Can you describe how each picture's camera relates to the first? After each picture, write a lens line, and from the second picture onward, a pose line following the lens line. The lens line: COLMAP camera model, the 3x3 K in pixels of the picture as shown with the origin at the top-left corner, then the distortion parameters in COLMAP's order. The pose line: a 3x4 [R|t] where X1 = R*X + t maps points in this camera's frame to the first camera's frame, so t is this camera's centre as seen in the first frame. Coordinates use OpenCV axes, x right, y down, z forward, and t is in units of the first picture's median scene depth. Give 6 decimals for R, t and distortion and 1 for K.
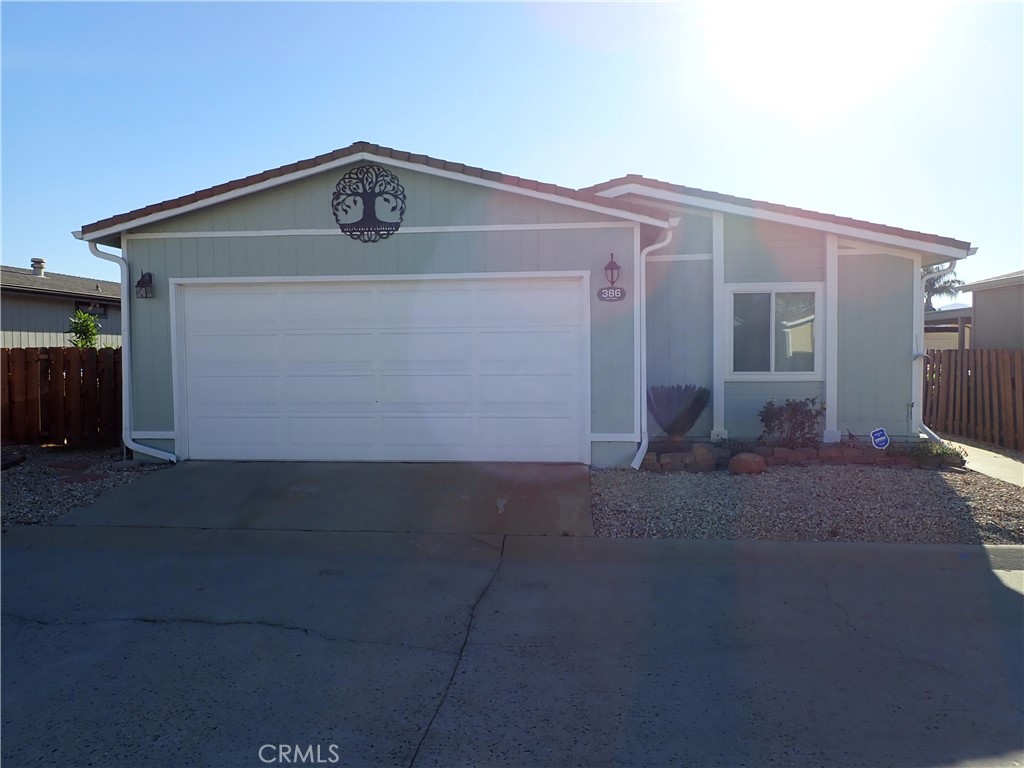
lens RADIAL K [[757.9, 0, 509.1], [0, 757.9, 383.6], [0, 0, 1]] dist [0.010944, -0.023009]
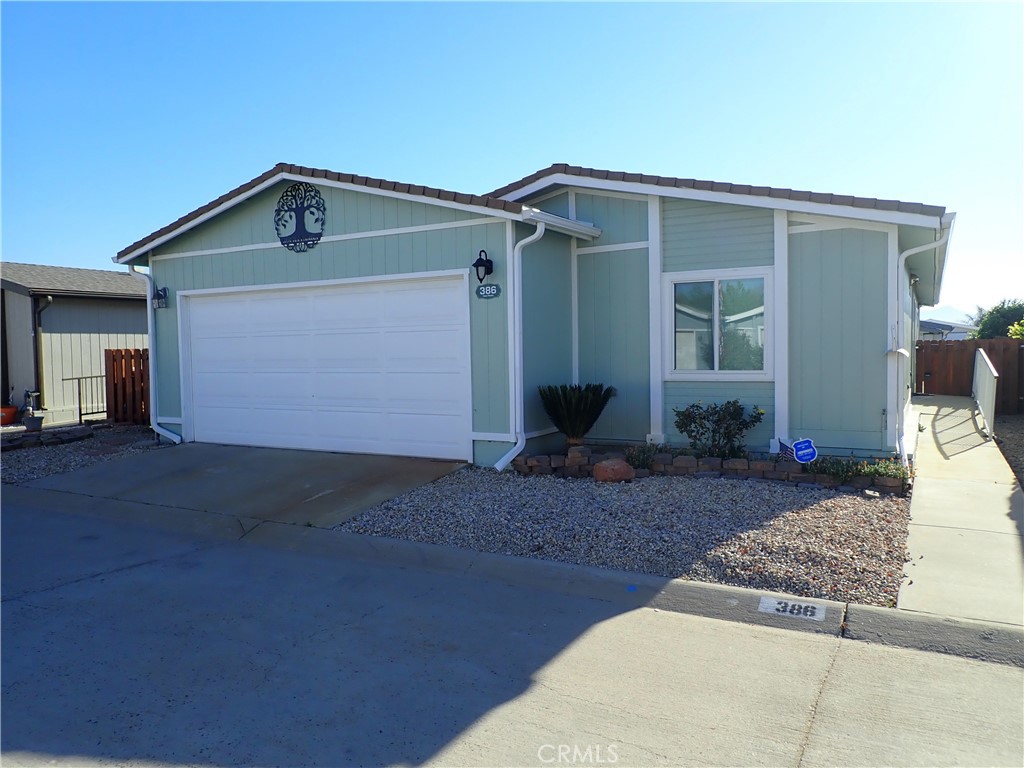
lens RADIAL K [[757.9, 0, 511.4], [0, 757.9, 383.1], [0, 0, 1]] dist [0.010944, -0.023009]
pose [[0.916497, 0.011076, -0.399887, 0.539850], [-0.008706, 0.999932, 0.007741, -0.006291], [0.399946, -0.003613, 0.916532, 0.106003]]
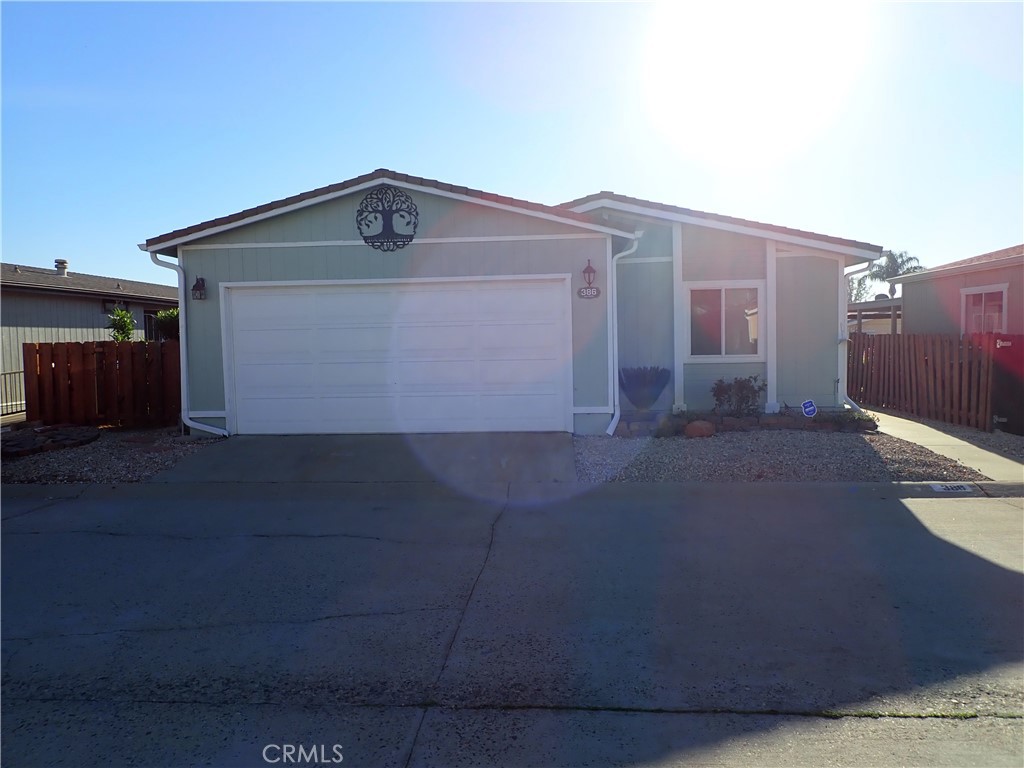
lens RADIAL K [[757.9, 0, 508.9], [0, 757.9, 384.2], [0, 0, 1]] dist [0.010944, -0.023009]
pose [[0.999511, -0.013331, 0.028294, -0.029244], [0.012874, 0.999785, 0.016278, 0.007641], [-0.028505, -0.015906, 0.999467, -0.212600]]
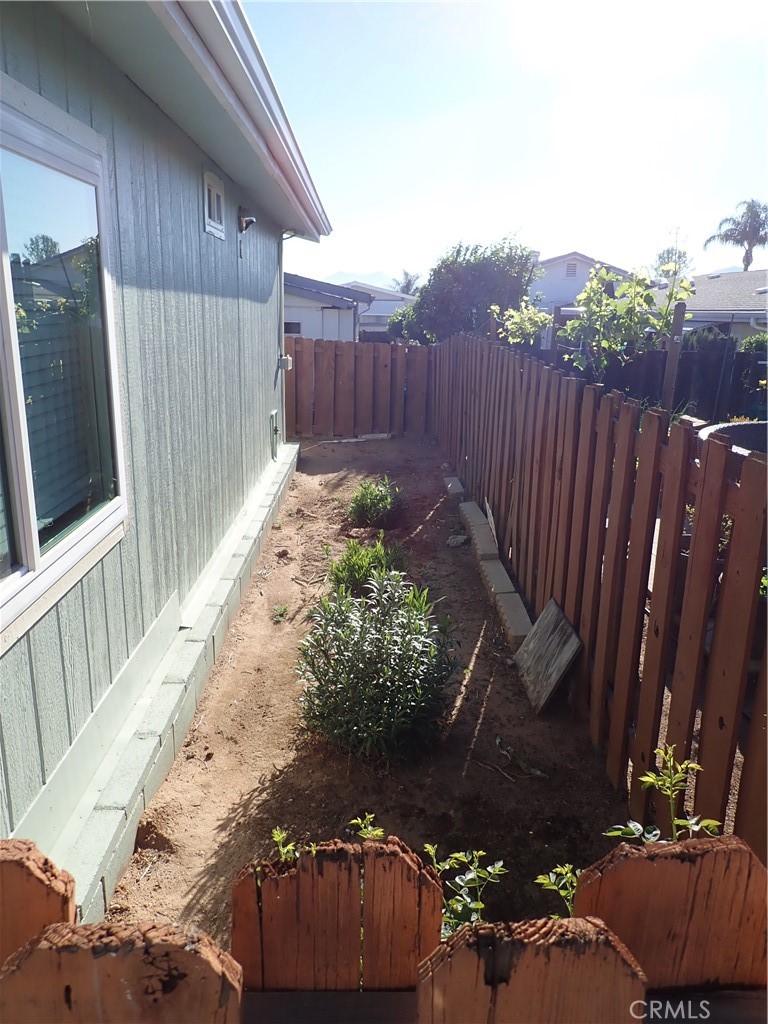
lens RADIAL K [[757.9, 0, 384.9], [0, 757.9, 510.2], [0, 0, 1]] dist [0.010944, -0.023009]
pose [[0.992622, -0.001853, 0.121234, 0.787584], [-0.024721, 0.975786, 0.217326, -0.137067], [-0.118702, -0.218719, 0.968541, 2.032061]]
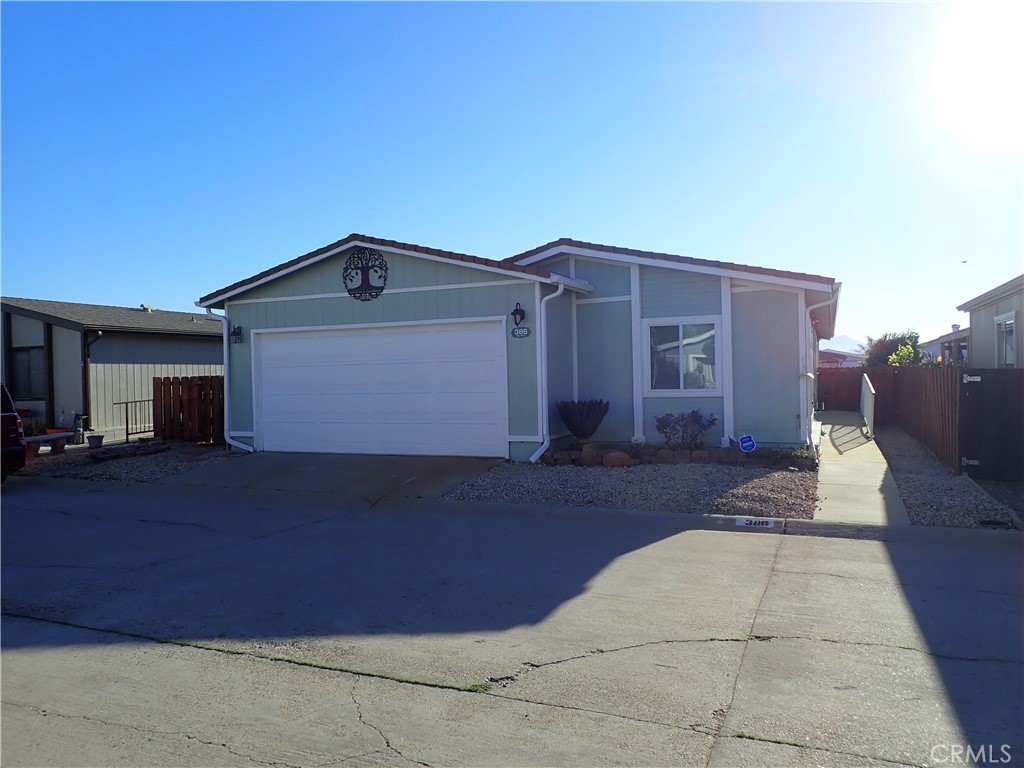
lens RADIAL K [[757.9, 0, 510.4], [0, 757.9, 382.1], [0, 0, 1]] dist [0.010944, -0.023009]
pose [[0.954051, -0.009316, -0.299498, 0.504512], [-0.000362, 0.999480, -0.032242, 0.013715], [0.299643, 0.030869, 0.953552, -0.283083]]
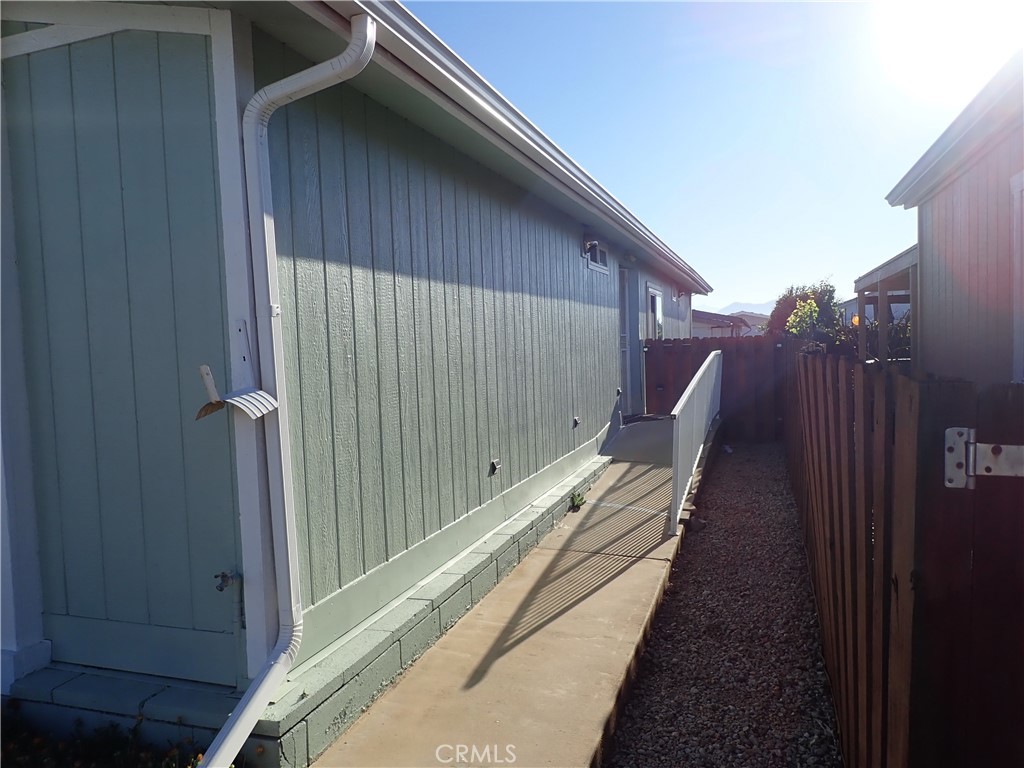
lens RADIAL K [[757.9, 0, 503.2], [0, 757.9, 385.2], [0, 0, 1]] dist [0.010944, -0.023009]
pose [[0.971840, -0.013363, -0.235263, 0.761774], [0.017438, 0.999732, 0.015248, -0.048388], [0.234996, -0.018921, 0.971812, 0.839688]]
